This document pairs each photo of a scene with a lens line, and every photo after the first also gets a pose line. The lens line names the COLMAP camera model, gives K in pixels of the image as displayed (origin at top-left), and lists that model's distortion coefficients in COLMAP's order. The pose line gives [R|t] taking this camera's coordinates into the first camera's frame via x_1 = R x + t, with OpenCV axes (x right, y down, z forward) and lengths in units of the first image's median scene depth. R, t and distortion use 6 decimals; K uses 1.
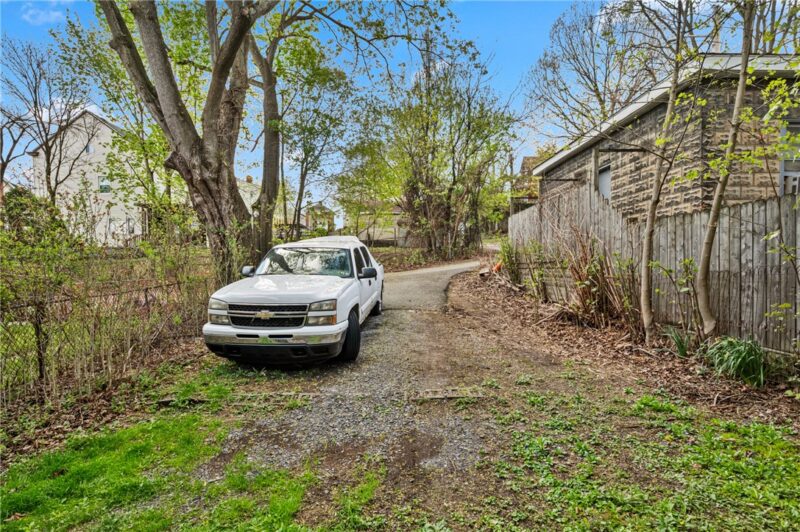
lens RADIAL K [[386.1, 0, 399.8], [0, 386.1, 271.9], [0, 0, 1]] dist [0.003371, 0.000231]
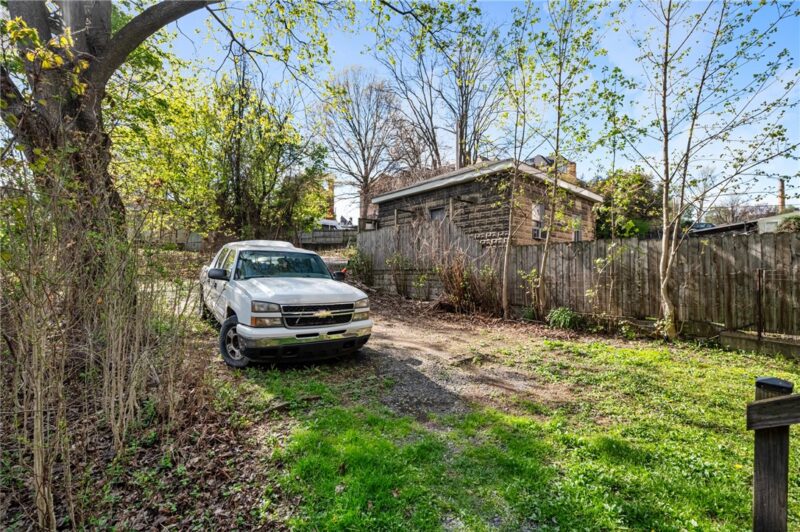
lens RADIAL K [[332.1, 0, 399.3], [0, 332.1, 263.0], [0, 0, 1]] dist [-0.002432, -0.000094]
pose [[0.799131, 0.030549, 0.600380, -0.657725], [-0.006589, 0.999093, -0.042067, 0.003382], [-0.601121, 0.029661, 0.798608, 0.095398]]
